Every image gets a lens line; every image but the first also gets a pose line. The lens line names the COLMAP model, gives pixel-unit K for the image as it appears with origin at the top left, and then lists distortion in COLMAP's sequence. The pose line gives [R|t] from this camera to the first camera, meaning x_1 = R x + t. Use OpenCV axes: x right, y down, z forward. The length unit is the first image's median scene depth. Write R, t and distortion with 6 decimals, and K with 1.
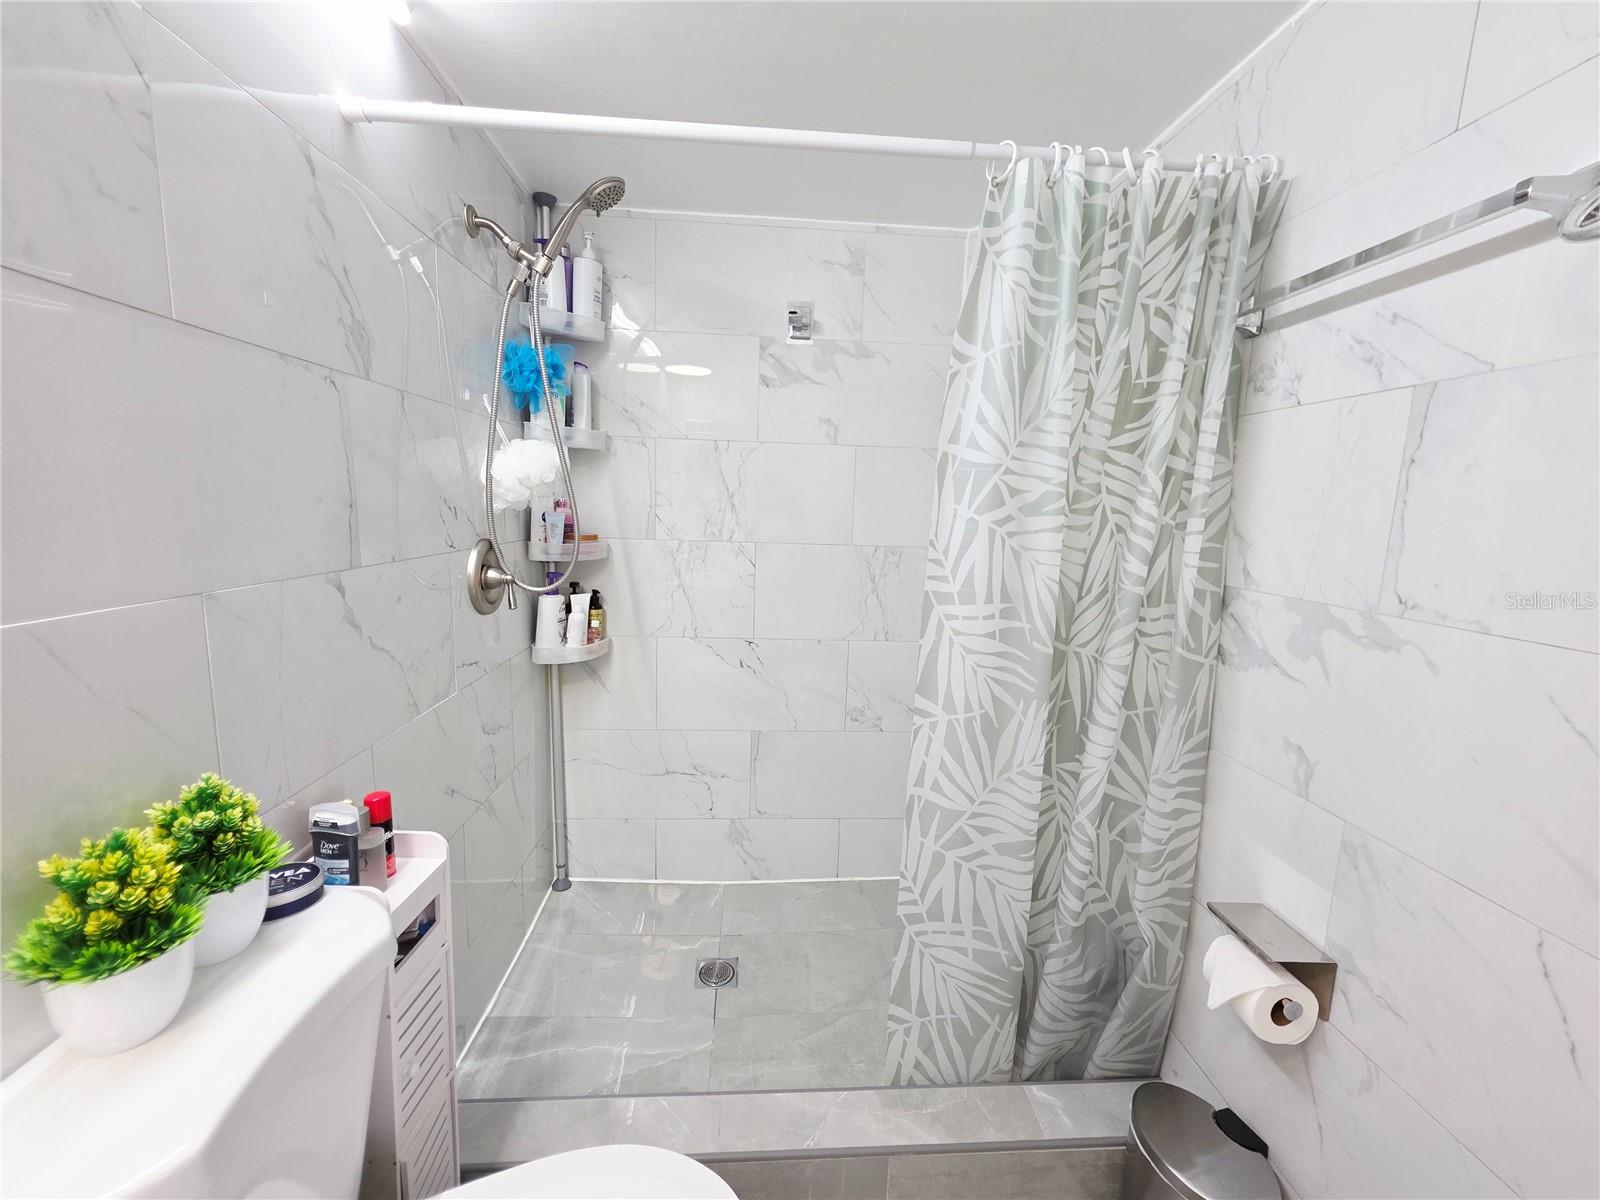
lens RADIAL K [[642.3, 0, 805.4], [0, 642.3, 598.7], [0, 0, 1]] dist [0.000260, -0.000008]
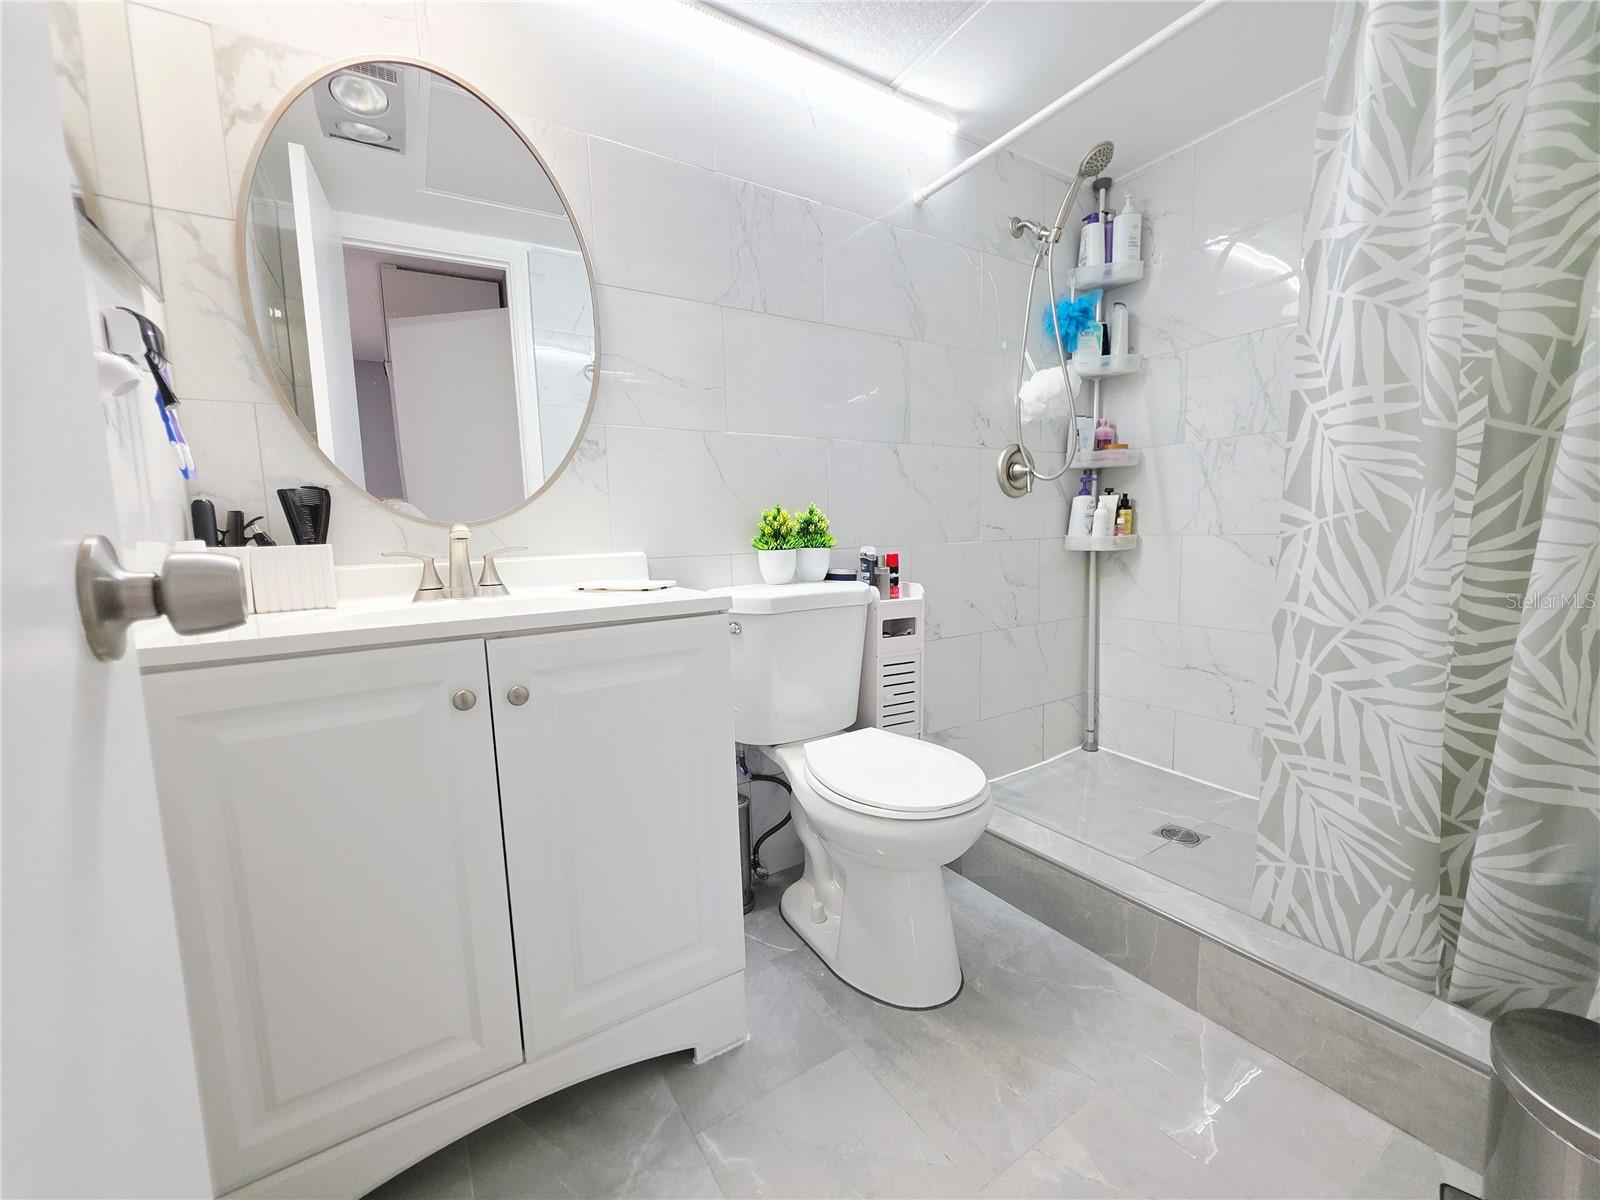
lens RADIAL K [[642.3, 0, 805.4], [0, 642.3, 598.7], [0, 0, 1]] dist [0.000260, -0.000008]
pose [[0.481493, 0.045642, -0.875261, 0.644920], [-0.081722, 0.996631, 0.007015, 0.329250], [0.872632, 0.068150, 0.483601, -0.096375]]
